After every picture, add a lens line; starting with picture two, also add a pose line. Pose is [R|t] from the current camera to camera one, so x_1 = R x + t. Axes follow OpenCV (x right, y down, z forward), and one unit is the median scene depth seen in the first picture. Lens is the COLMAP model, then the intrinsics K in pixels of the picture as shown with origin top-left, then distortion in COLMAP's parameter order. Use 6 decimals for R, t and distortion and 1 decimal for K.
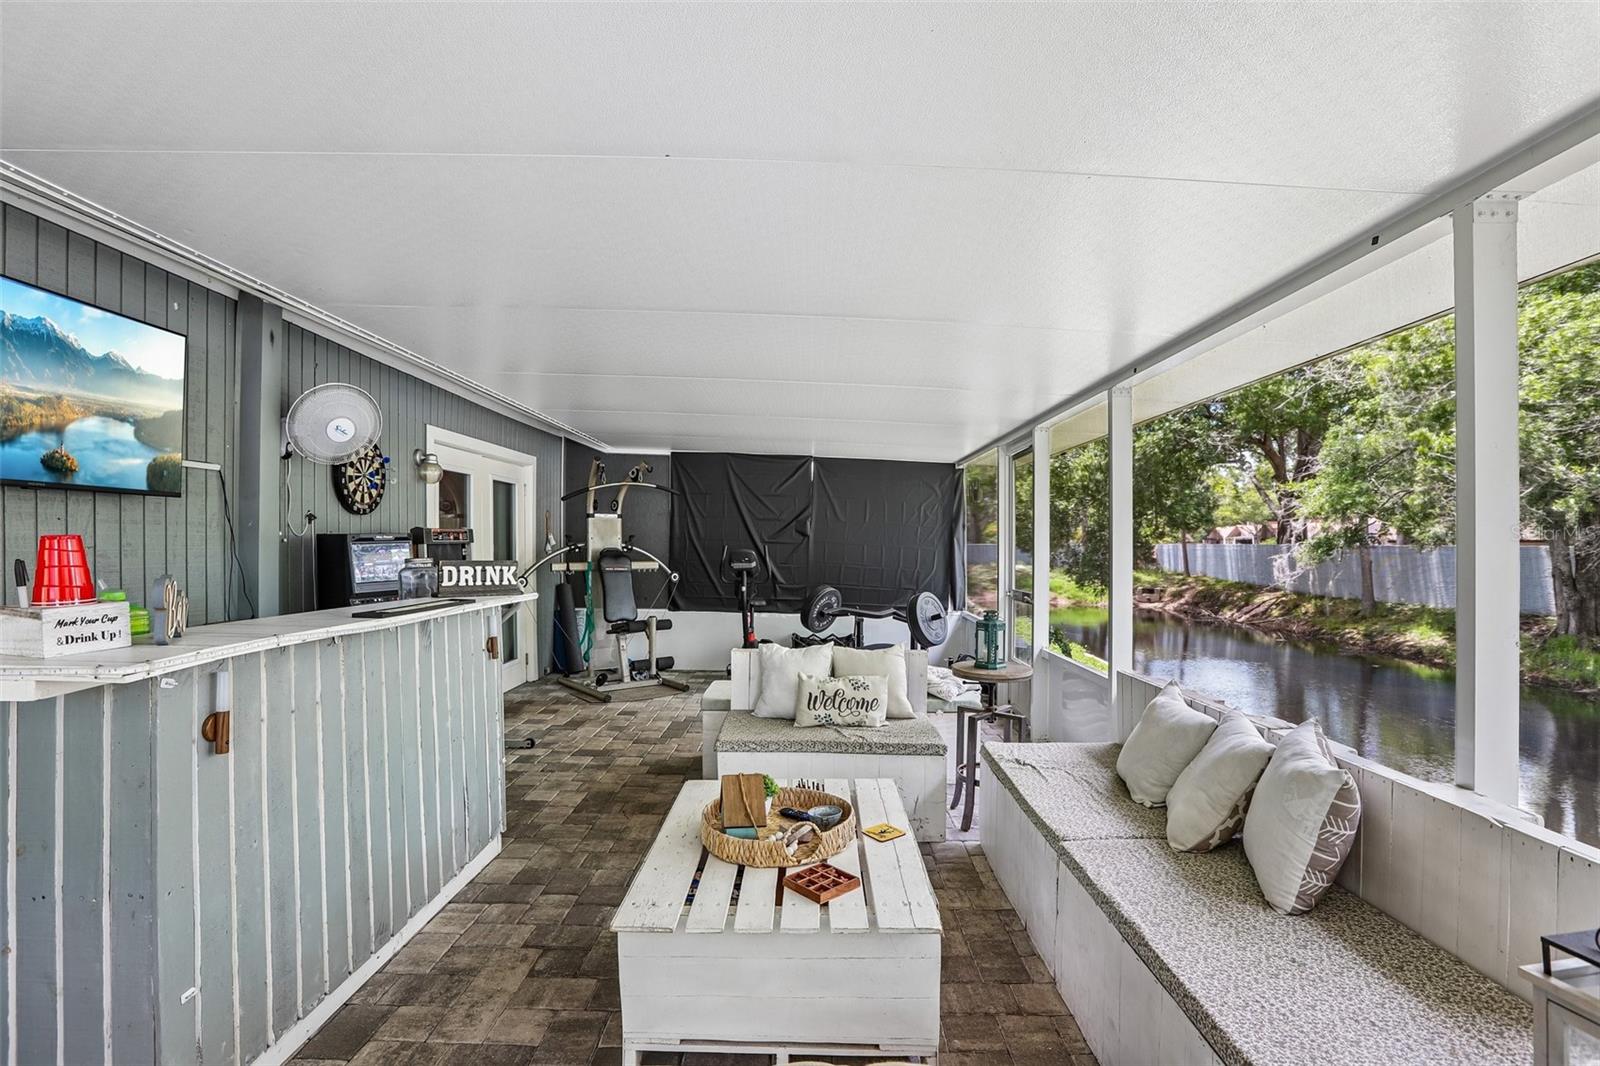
lens RADIAL K [[734.9, 0, 837.3], [0, 734.9, 541.6], [0, 0, 1]] dist [-0.000283, 0.000301]
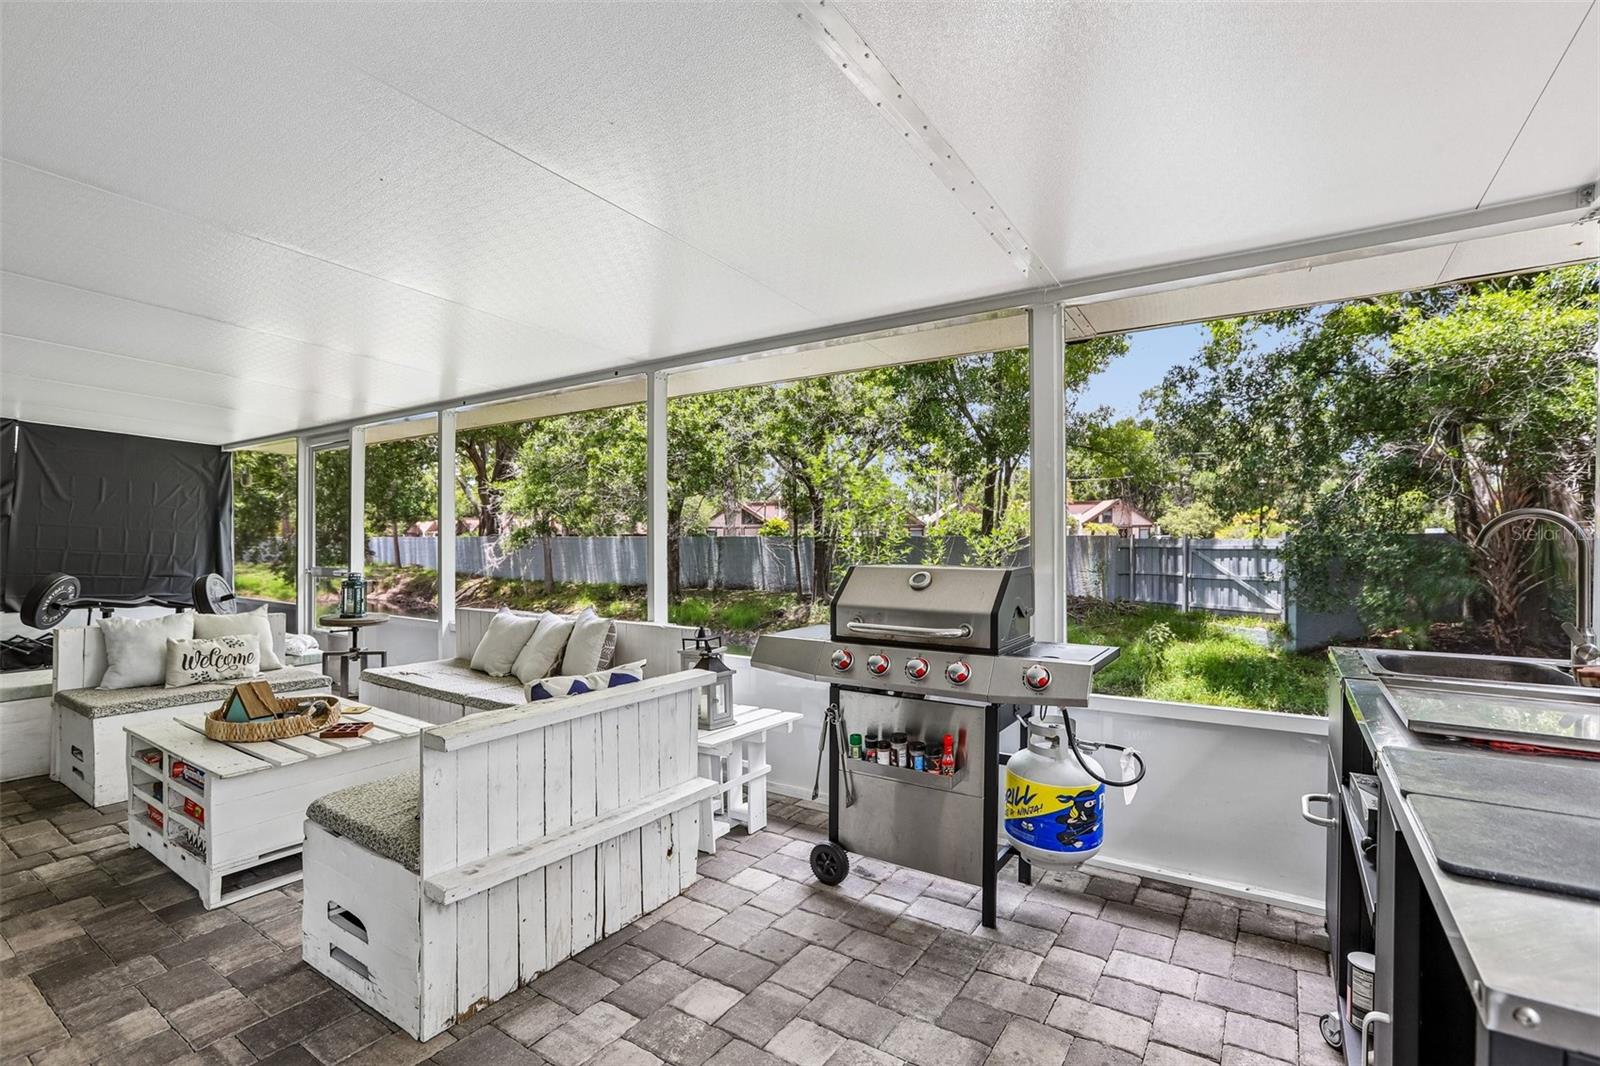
lens RADIAL K [[748.1, 0, 782.8], [0, 748.1, 531.3], [0, 0, 1]] dist [-0.015504, 0.000904]
pose [[0.585640, 0.004505, 0.810559, -0.093731], [0.001791, 0.999975, -0.006851, 0.007552], [-0.810569, 0.005464, 0.585618, -0.082566]]
